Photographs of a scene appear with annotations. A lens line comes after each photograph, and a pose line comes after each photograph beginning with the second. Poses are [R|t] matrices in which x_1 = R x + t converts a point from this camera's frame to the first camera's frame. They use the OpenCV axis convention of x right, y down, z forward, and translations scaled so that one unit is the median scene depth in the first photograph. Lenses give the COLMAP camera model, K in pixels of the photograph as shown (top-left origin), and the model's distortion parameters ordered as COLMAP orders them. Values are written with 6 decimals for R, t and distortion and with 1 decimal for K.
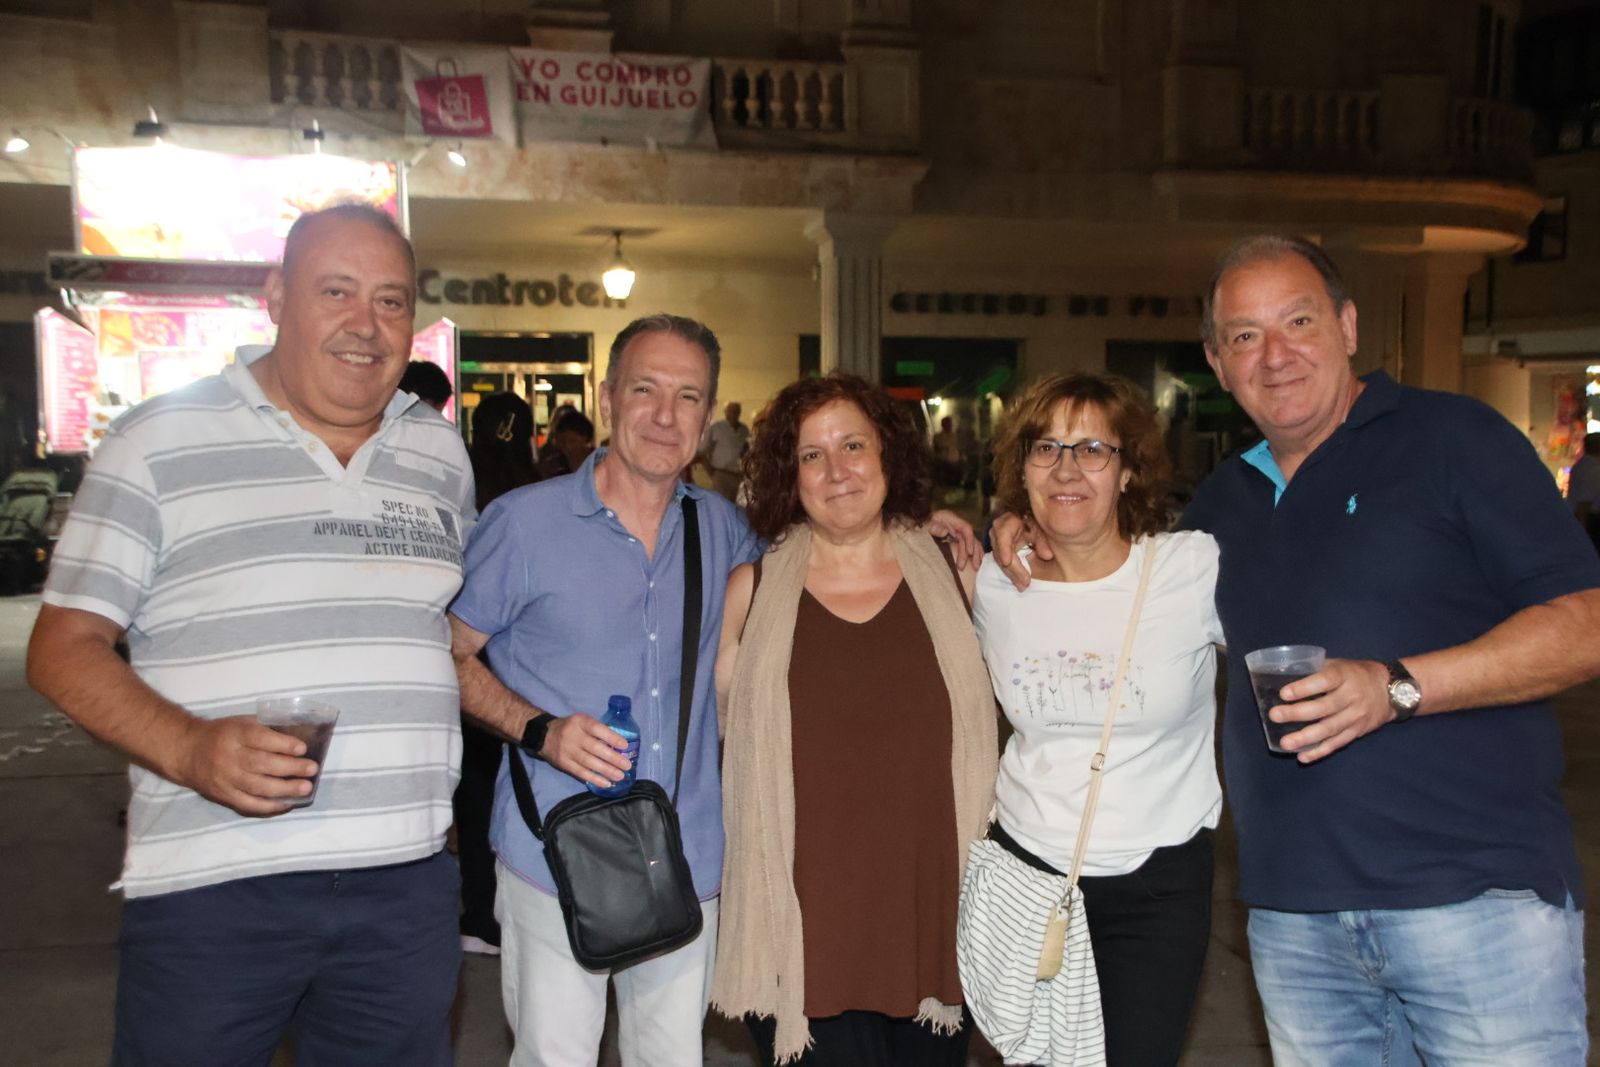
lens RADIAL K [[1655.4, 0, 794.1], [0, 1655.4, 537.8], [0, 0, 1]] dist [0.079627, 0.000000]
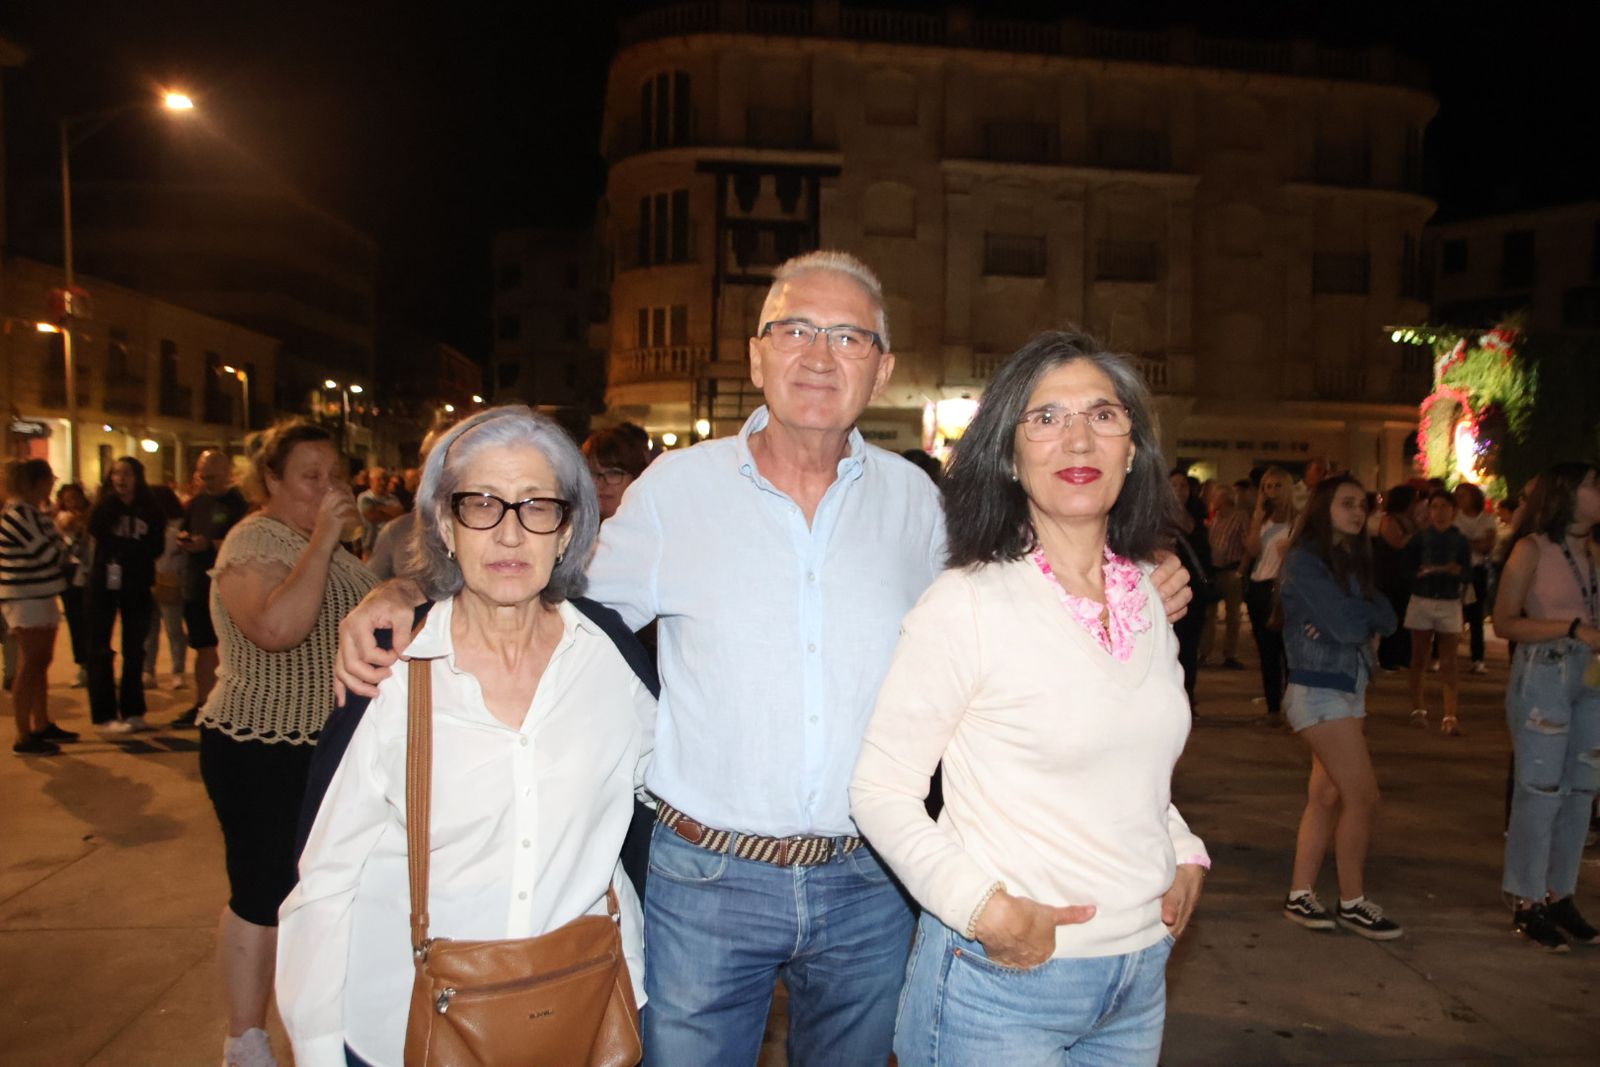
lens RADIAL K [[1420.2, 0, 759.9], [0, 1420.2, 504.7], [0, 0, 1]] dist [-0.085921, 0.059580]
pose [[0.996281, 0.018826, -0.084087, -0.441668], [-0.023710, 0.998066, -0.057472, 0.097467], [0.082842, 0.059251, 0.994800, -1.346001]]
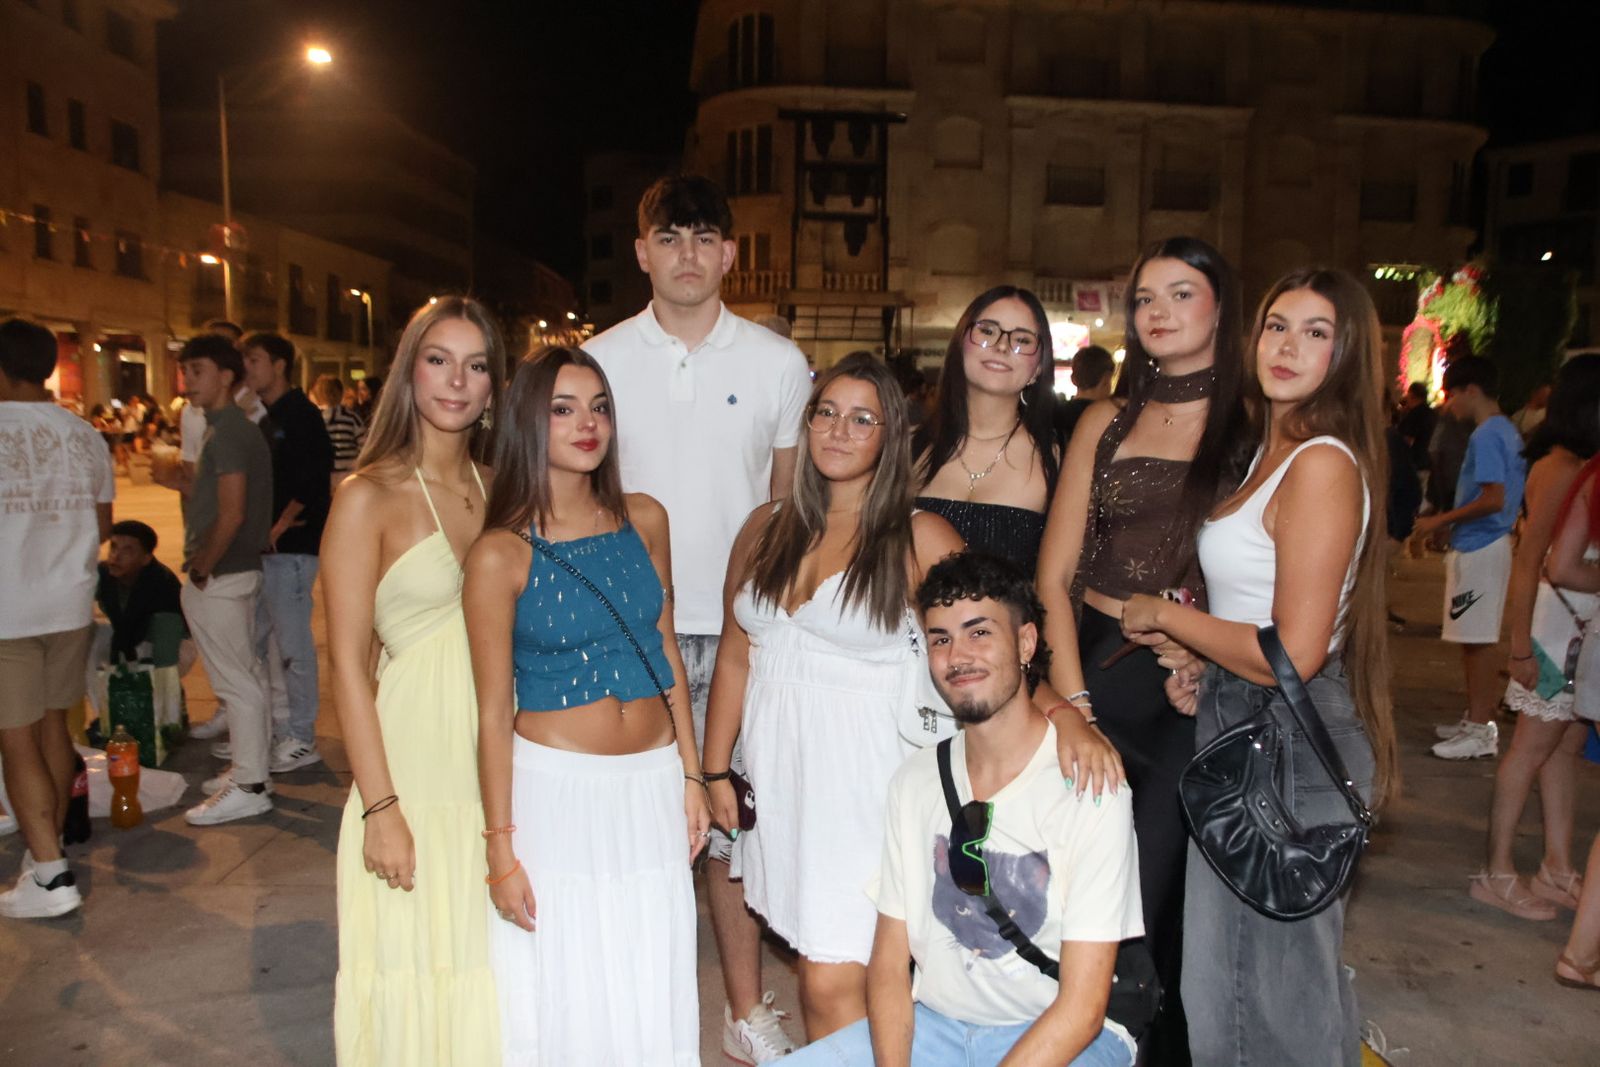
lens RADIAL K [[1420.2, 0, 770.3], [0, 1420.2, 552.6], [0, 0, 1]] dist [-0.085921, 0.059580]
pose [[0.990391, 0.035975, -0.133537, -0.404924], [-0.031154, 0.998791, 0.038015, 0.114803], [0.134744, -0.033490, 0.990314, -1.580463]]
